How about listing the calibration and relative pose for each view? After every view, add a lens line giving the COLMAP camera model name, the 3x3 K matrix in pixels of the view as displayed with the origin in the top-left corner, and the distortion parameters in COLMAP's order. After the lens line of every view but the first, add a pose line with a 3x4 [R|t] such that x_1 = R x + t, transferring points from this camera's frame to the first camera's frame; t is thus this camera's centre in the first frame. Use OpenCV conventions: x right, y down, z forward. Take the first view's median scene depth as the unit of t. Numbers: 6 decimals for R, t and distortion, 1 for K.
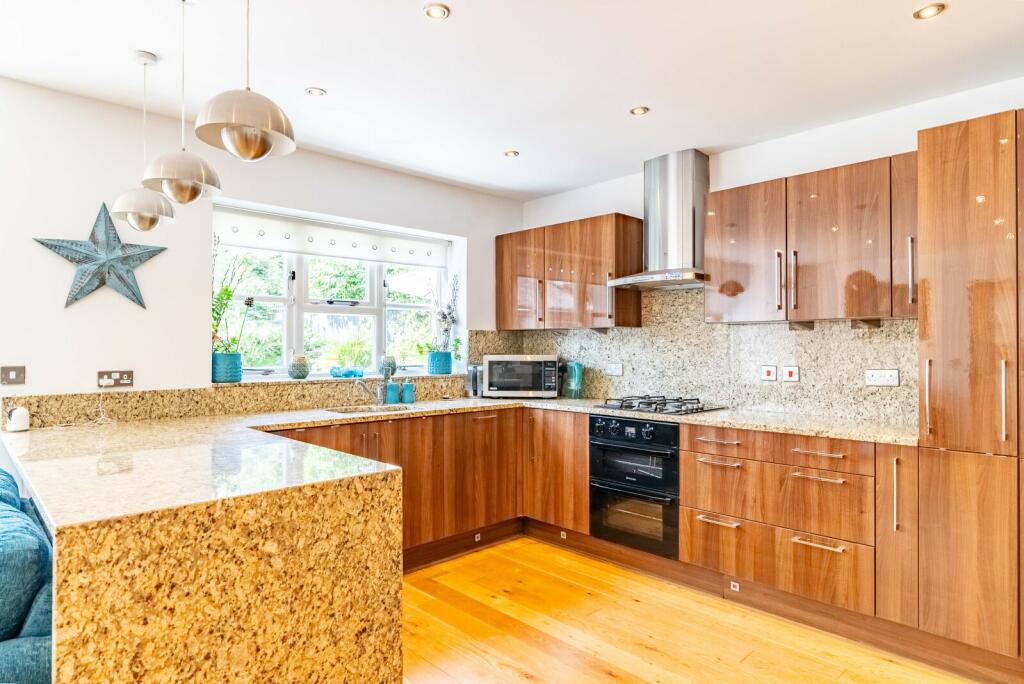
lens RADIAL K [[602.6, 0, 509.4], [0, 602.6, 345.0], [0, 0, 1]] dist [-0.008209, -0.001517]
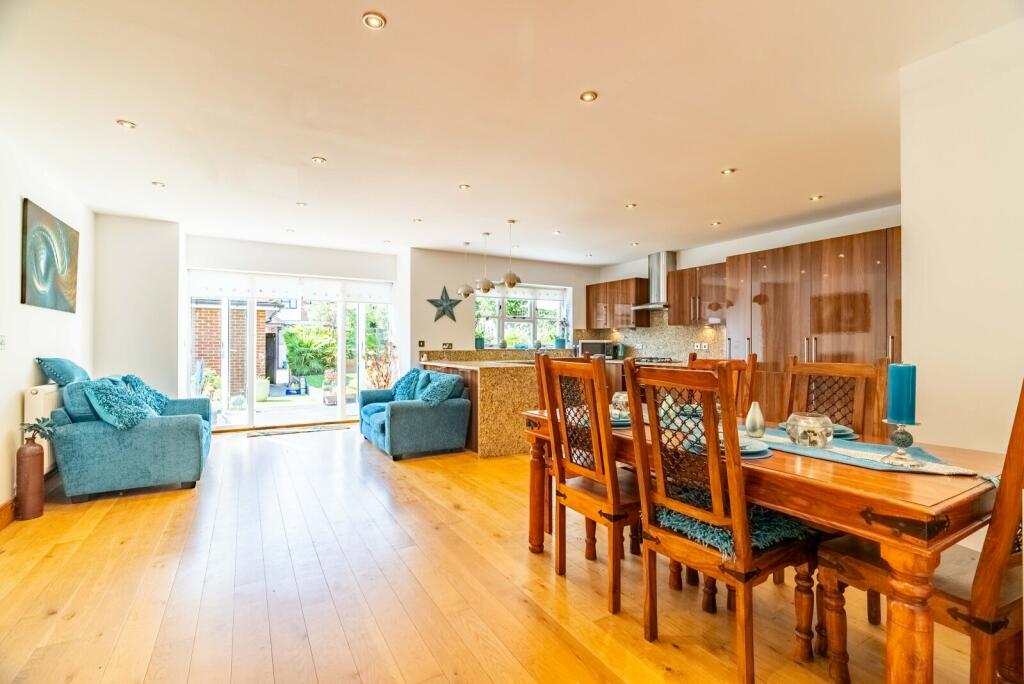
lens RADIAL K [[472.4, 0, 509.5], [0, 472.4, 342.1], [0, 0, 1]] dist [-0.036516, 0.002658]
pose [[0.971909, 0.001174, -0.235353, 0.123134], [-0.001308, 0.999999, -0.000415, 0.026364], [0.235352, 0.000712, 0.971910, -0.806981]]
